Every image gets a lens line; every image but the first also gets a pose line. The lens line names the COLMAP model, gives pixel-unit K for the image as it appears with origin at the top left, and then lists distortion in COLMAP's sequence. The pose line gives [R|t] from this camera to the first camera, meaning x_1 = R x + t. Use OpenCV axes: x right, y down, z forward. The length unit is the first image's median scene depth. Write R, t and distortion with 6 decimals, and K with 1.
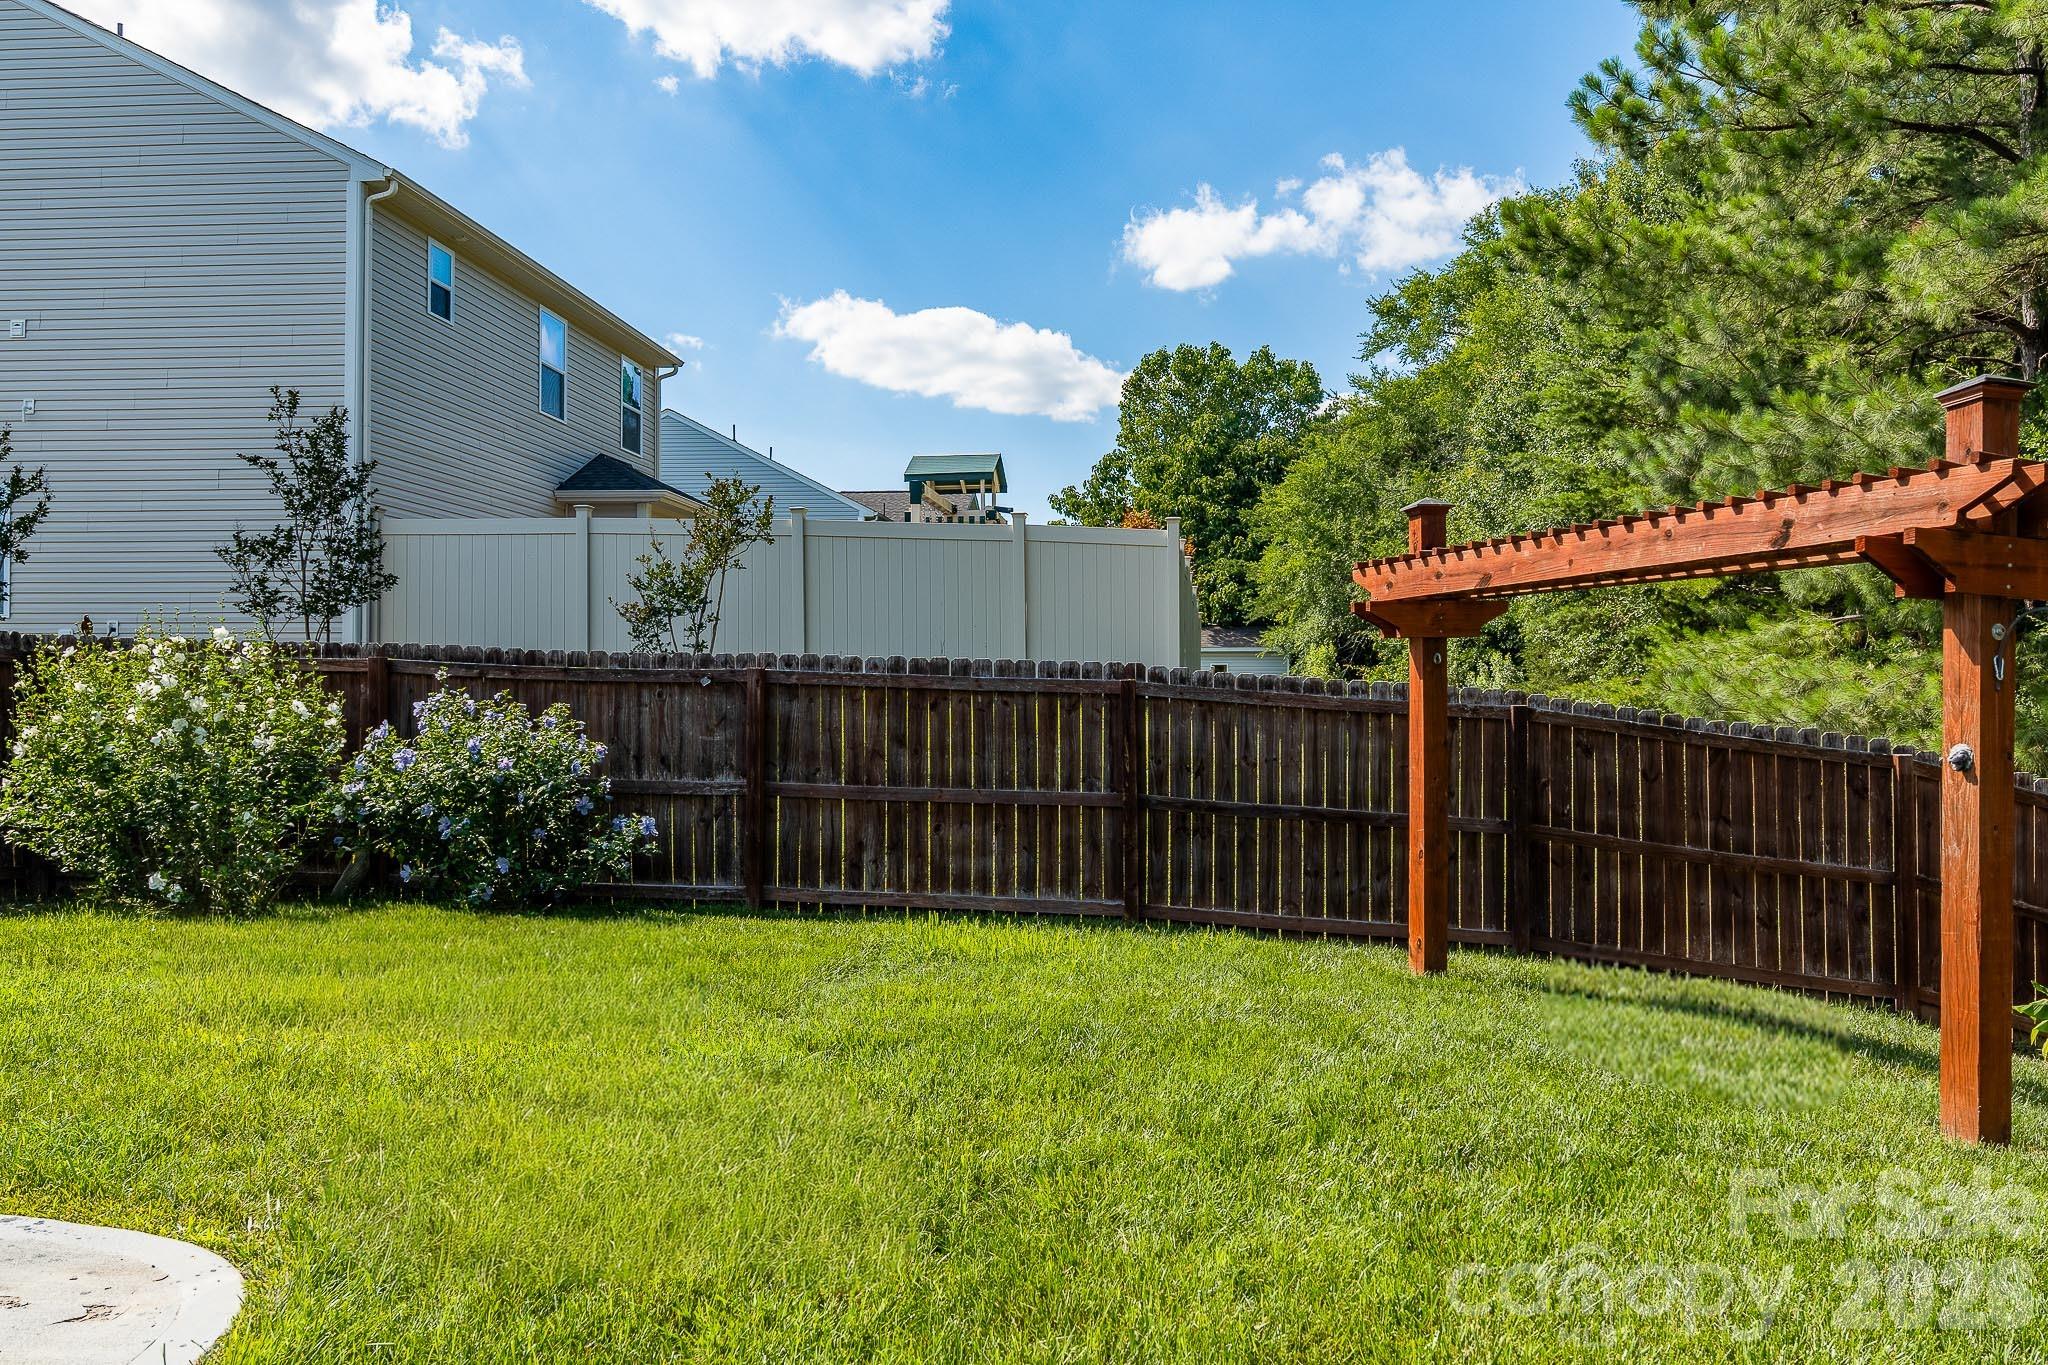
lens RADIAL K [[1368.6, 0, 1025.9], [0, 1368.6, 656.6], [0, 0, 1]] dist [-0.004678, -0.001686]
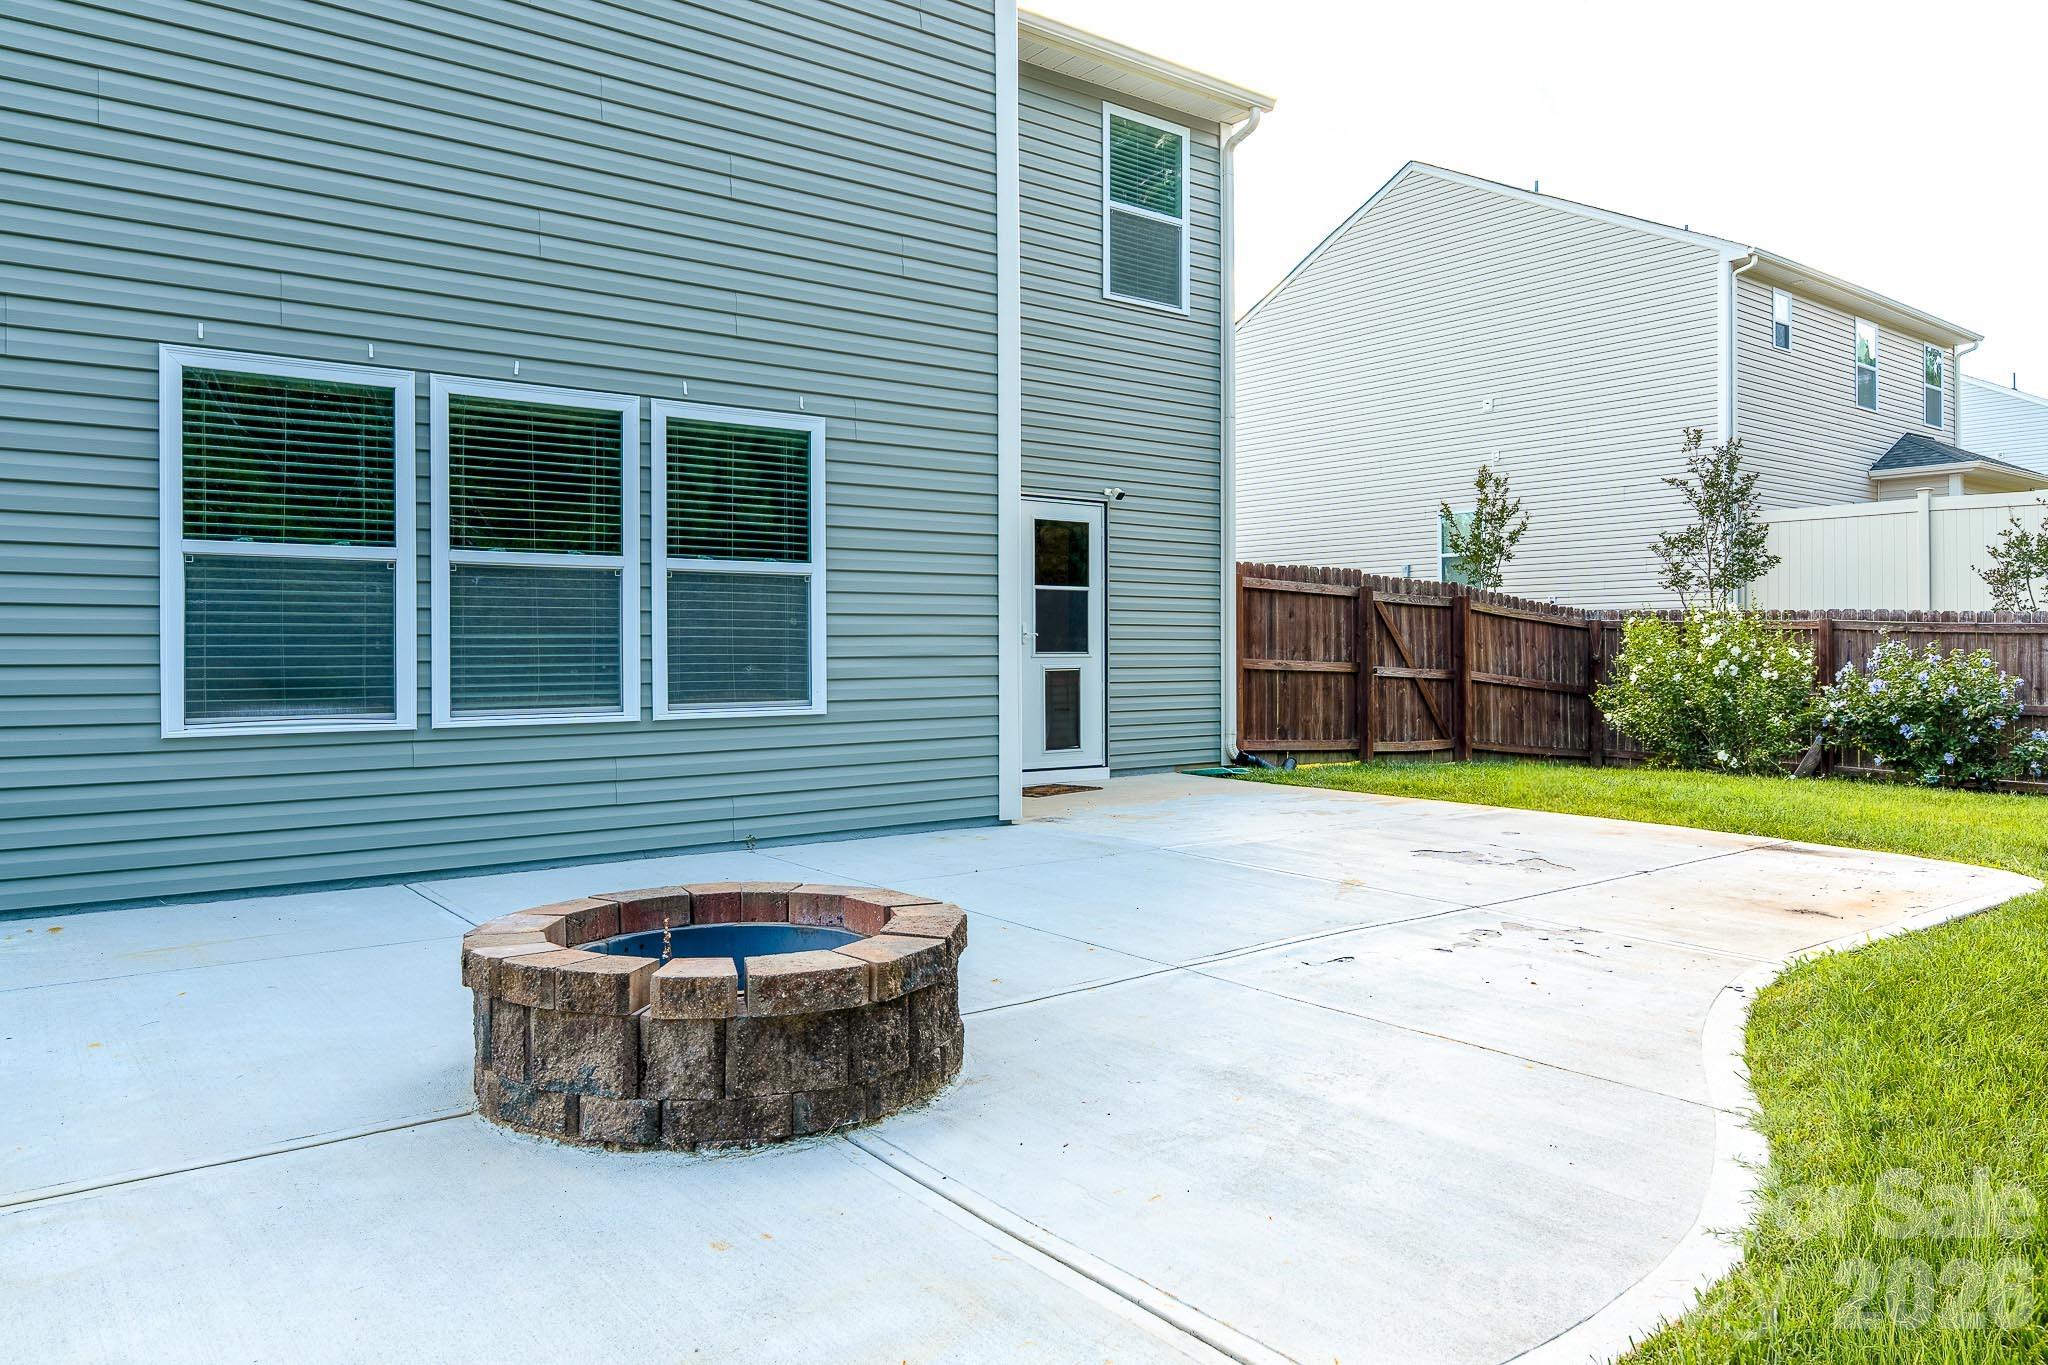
lens RADIAL K [[1368.6, 0, 1025.9], [0, 1368.6, 656.6], [0, 0, 1]] dist [-0.004678, -0.001686]
pose [[0.701206, -0.003821, -0.712948, -0.019911], [0.029101, 0.999306, 0.023267, -0.013751], [0.712364, -0.037062, 0.700831, -0.488538]]
